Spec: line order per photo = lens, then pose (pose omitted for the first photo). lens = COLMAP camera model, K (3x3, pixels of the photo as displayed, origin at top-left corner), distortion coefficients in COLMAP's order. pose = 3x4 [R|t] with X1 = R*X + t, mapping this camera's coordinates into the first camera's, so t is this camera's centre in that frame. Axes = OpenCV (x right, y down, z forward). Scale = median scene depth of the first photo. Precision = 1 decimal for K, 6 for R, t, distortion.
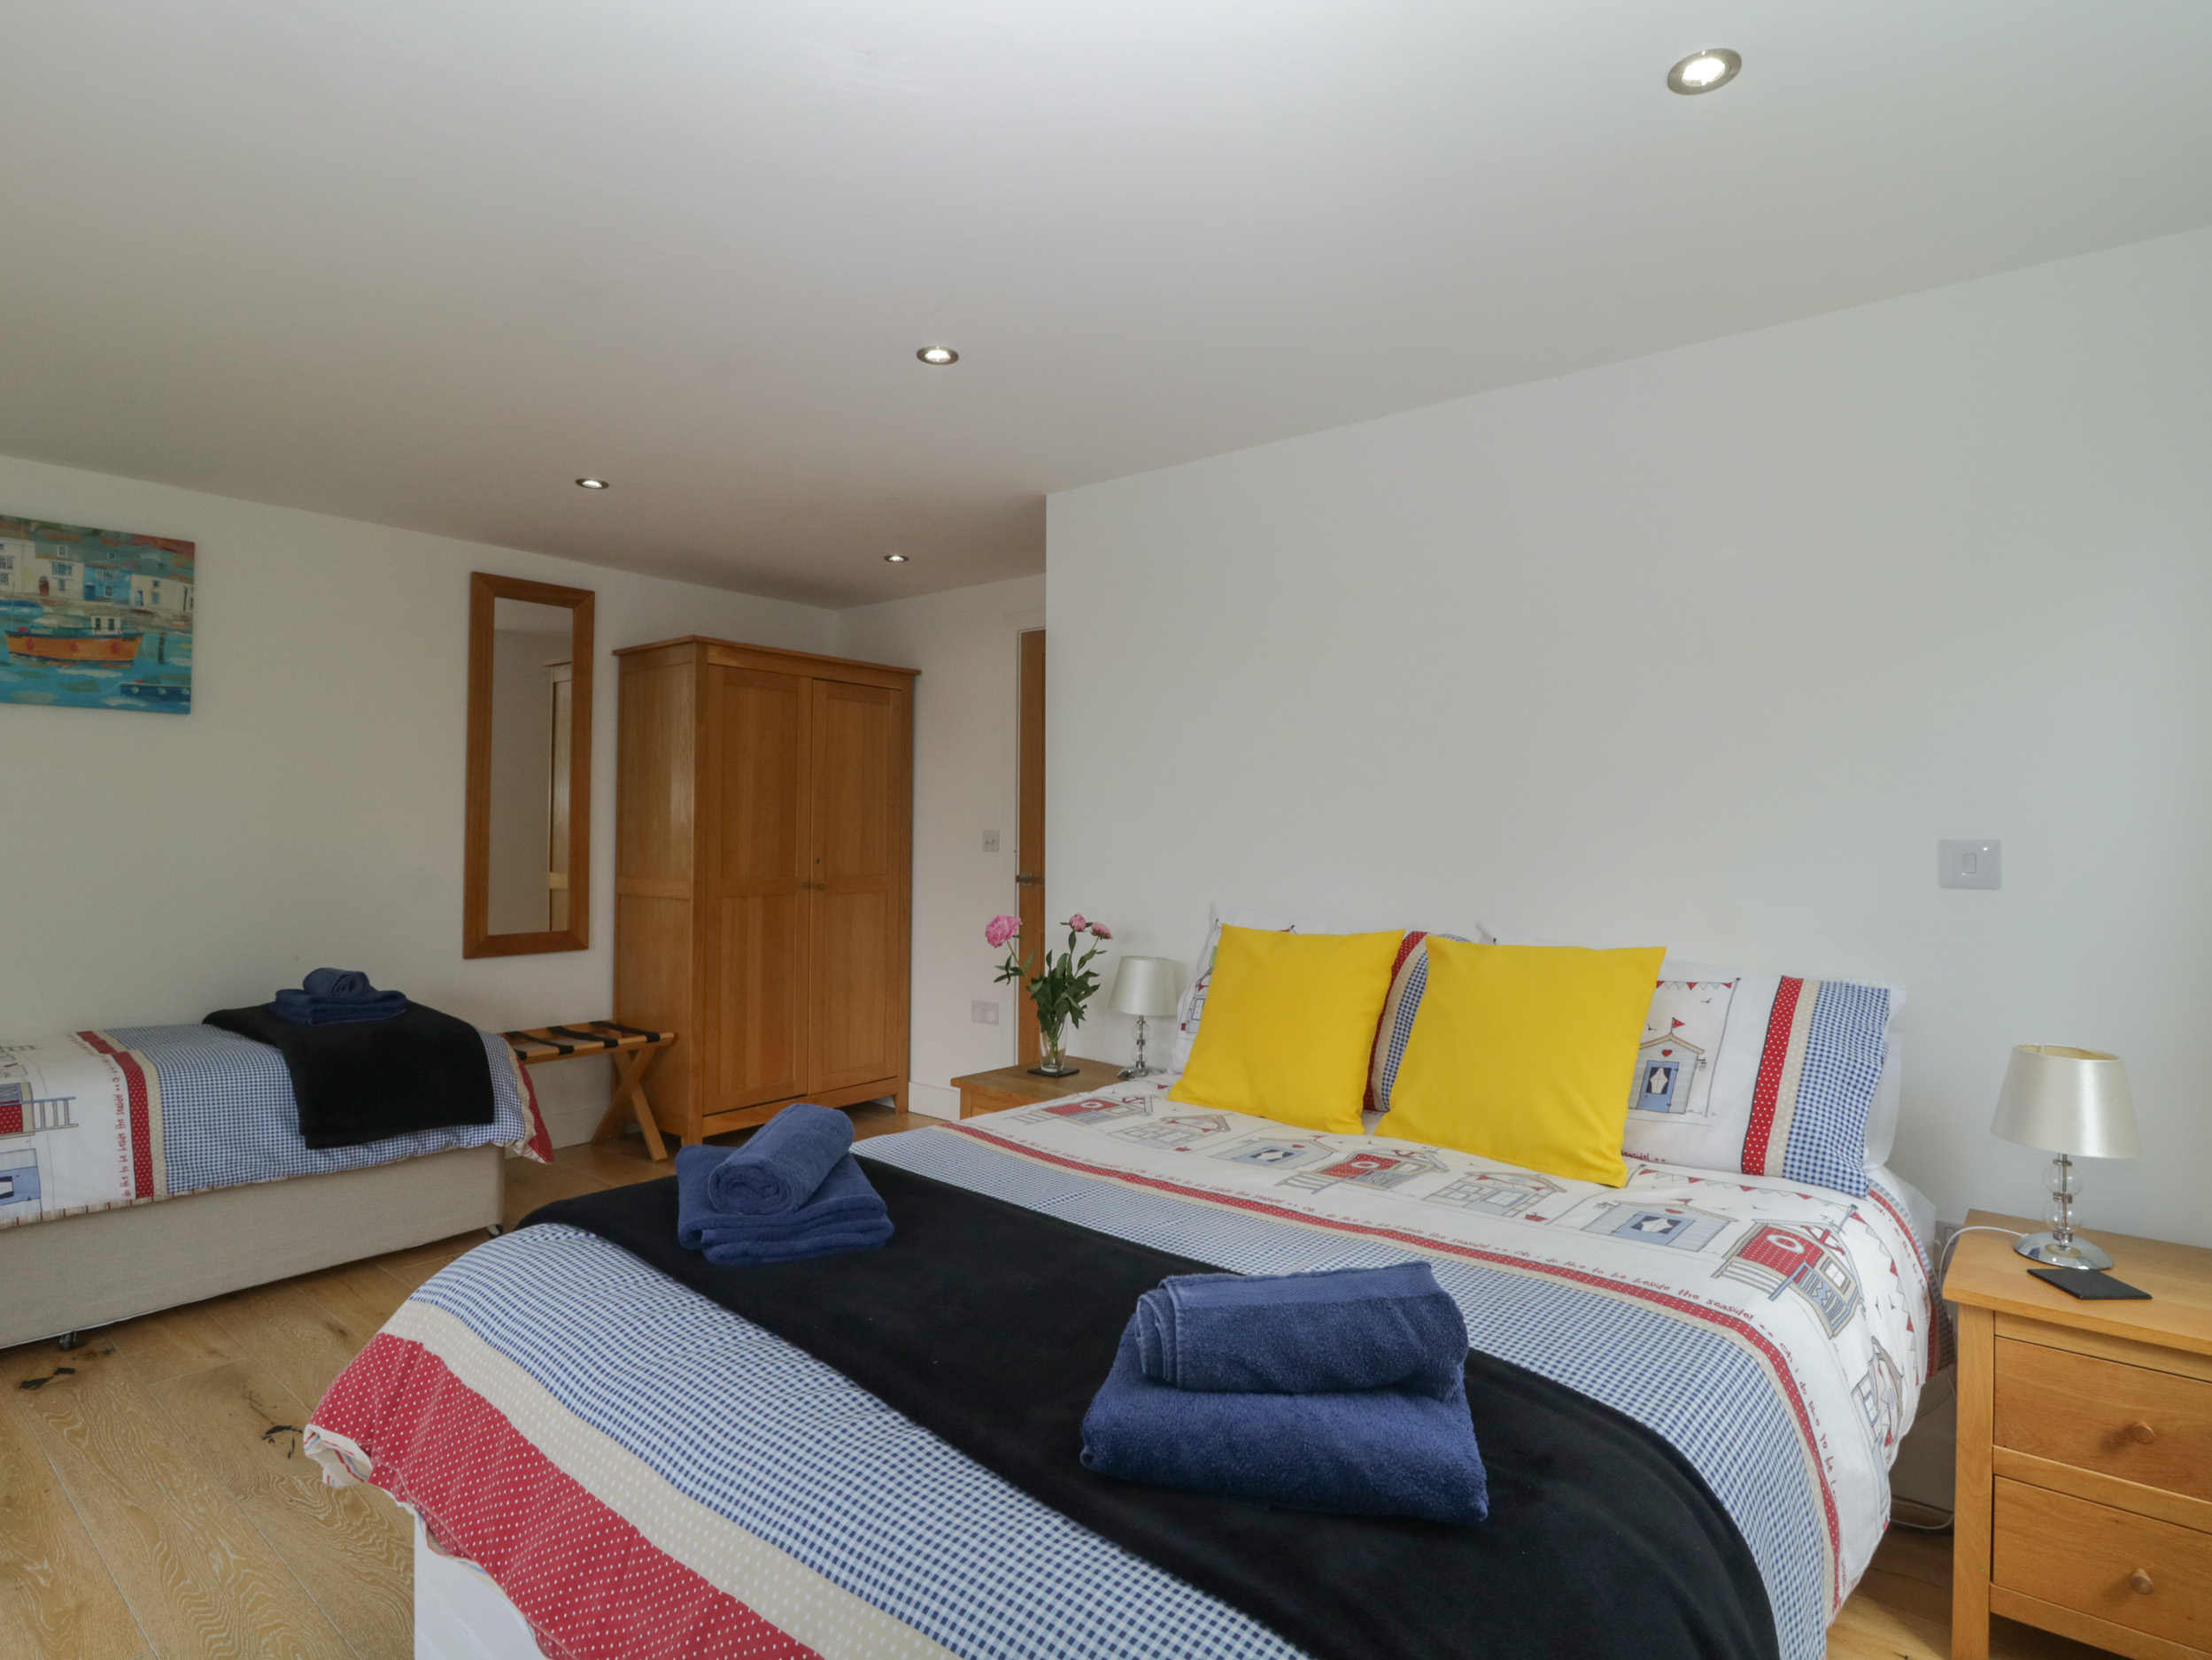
lens RADIAL K [[1157.1, 0, 1106.2], [0, 1157.1, 806.7], [0, 0, 1]] dist [-0.000001, -0.012655]
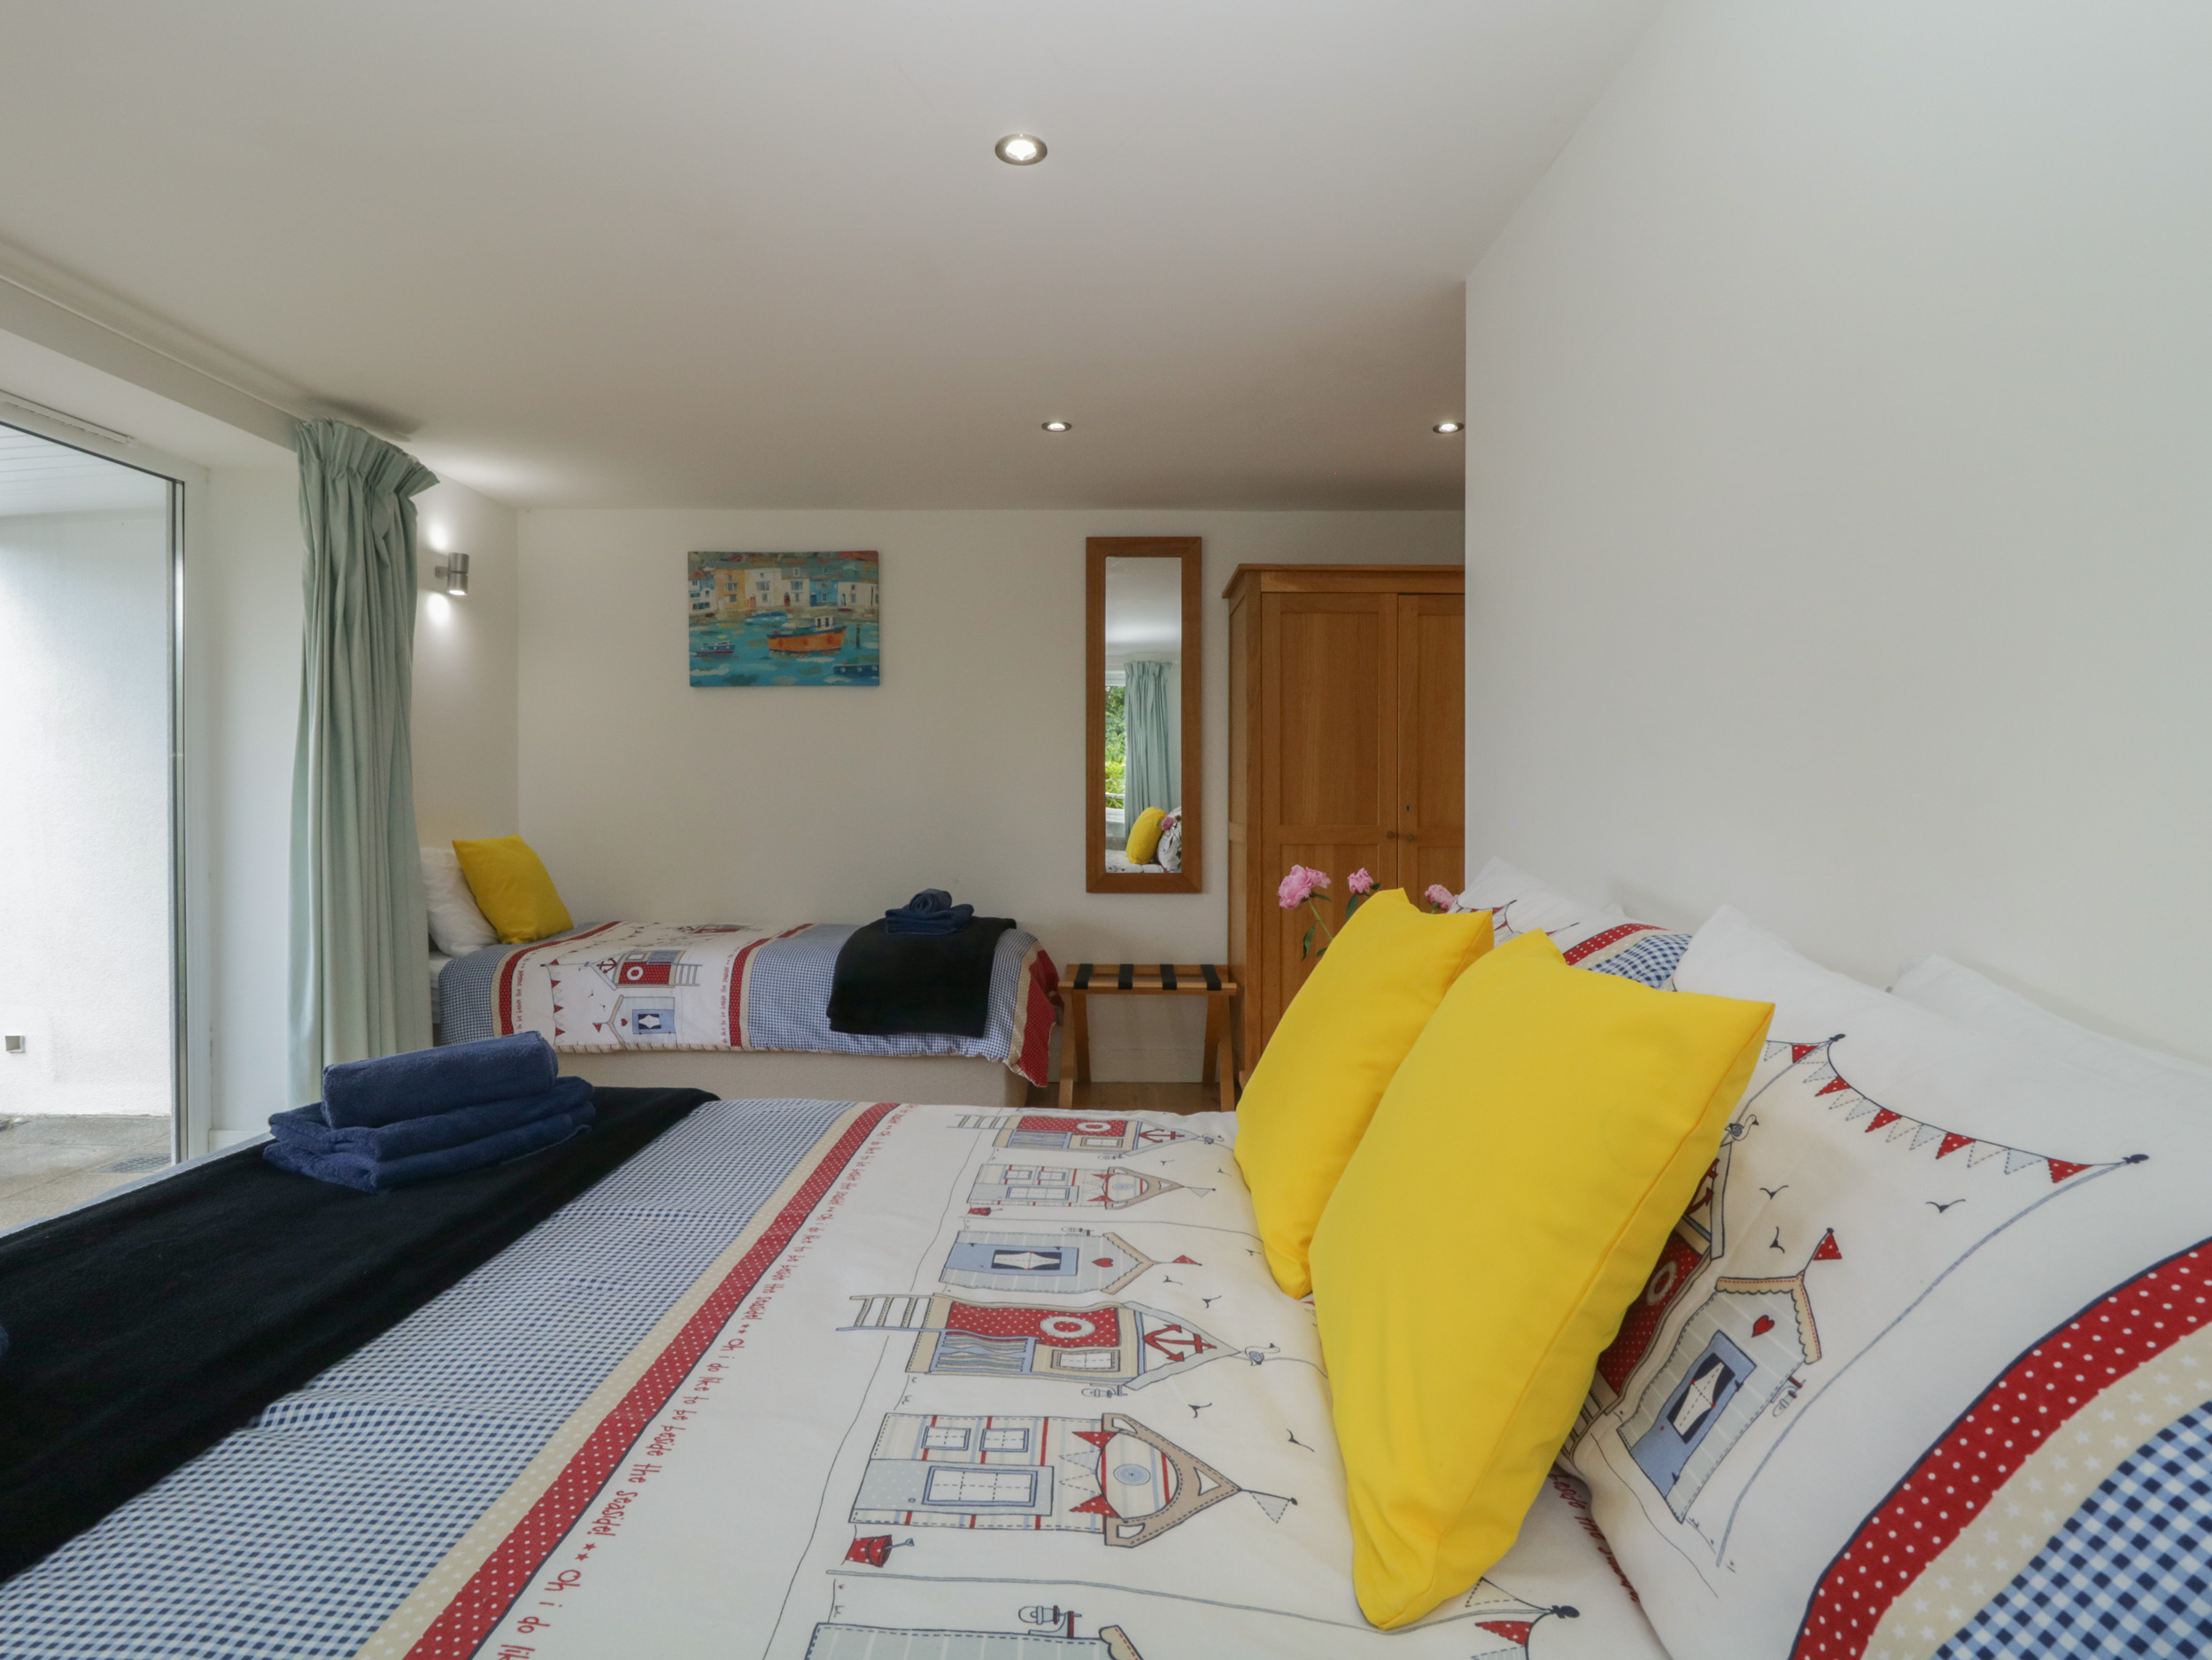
lens RADIAL K [[1157.1, 0, 1106.2], [0, 1157.1, 806.7], [0, 0, 1]] dist [-0.000001, -0.012655]
pose [[0.626468, 0.005394, -0.779429, 0.393100], [0.018617, 0.999587, 0.021882, 0.032979], [0.779225, -0.028219, 0.626109, 0.409420]]
